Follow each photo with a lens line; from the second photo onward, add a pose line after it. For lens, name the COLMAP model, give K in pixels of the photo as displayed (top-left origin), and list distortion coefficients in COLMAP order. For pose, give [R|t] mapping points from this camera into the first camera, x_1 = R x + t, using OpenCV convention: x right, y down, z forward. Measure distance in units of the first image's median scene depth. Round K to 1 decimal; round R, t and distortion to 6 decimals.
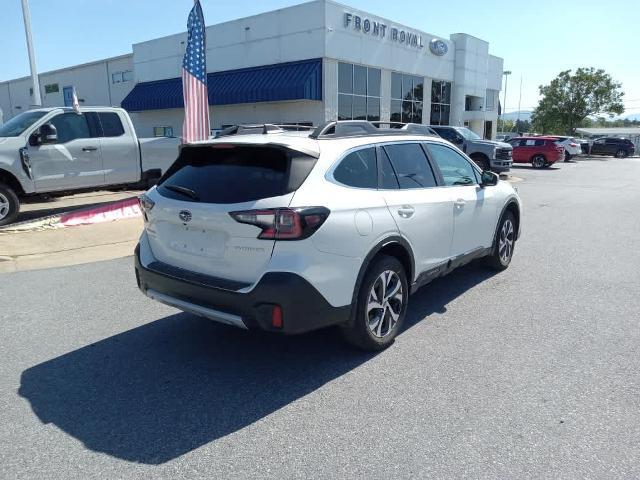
lens RADIAL K [[491.8, 0, 323.1], [0, 491.8, 235.5], [0, 0, 1]] dist [0.024416, -0.022381]
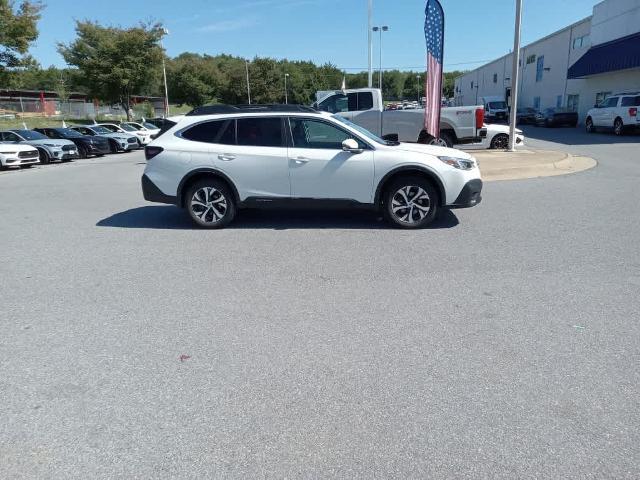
lens RADIAL K [[491.8, 0, 319.5], [0, 491.8, 240.0], [0, 0, 1]] dist [0.024416, -0.022381]
pose [[0.511208, 0.209382, -0.833562, 0.882435], [-0.145264, 0.976967, 0.156317, -0.039113], [0.847092, 0.041176, 0.529849, 0.169013]]
